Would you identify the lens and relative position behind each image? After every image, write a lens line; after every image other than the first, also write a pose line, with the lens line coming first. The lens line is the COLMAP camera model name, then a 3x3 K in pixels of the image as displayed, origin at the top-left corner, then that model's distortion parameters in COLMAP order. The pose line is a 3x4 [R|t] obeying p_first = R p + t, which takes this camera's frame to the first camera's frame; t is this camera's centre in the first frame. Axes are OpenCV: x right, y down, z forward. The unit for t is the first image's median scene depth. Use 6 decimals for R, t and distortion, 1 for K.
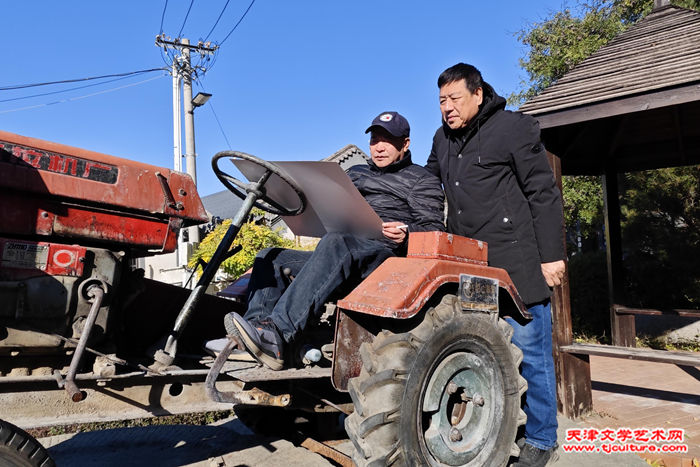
lens RADIAL K [[459.8, 0, 350.9], [0, 459.8, 235.9], [0, 0, 1]] dist [-0.003529, -0.001331]
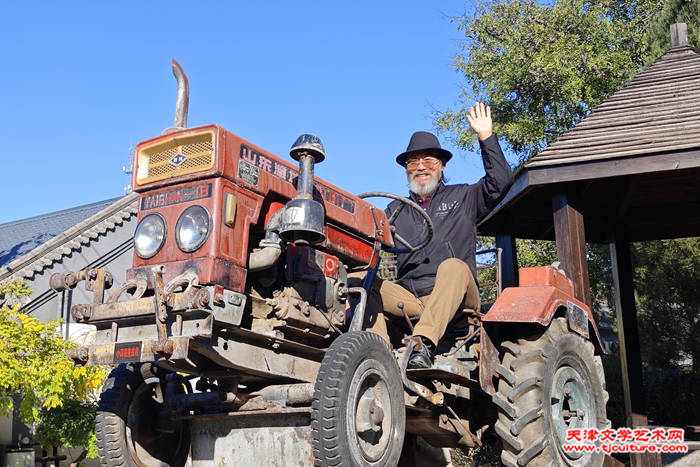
lens RADIAL K [[866.4, 0, 348.6], [0, 866.4, 231.6], [0, 0, 1]] dist [0.037417, 0.000000]
pose [[0.970101, 0.046294, 0.238244, -0.351546], [-0.012918, 0.990097, -0.139790, 0.091304], [-0.242356, 0.132533, 0.961092, -0.441939]]
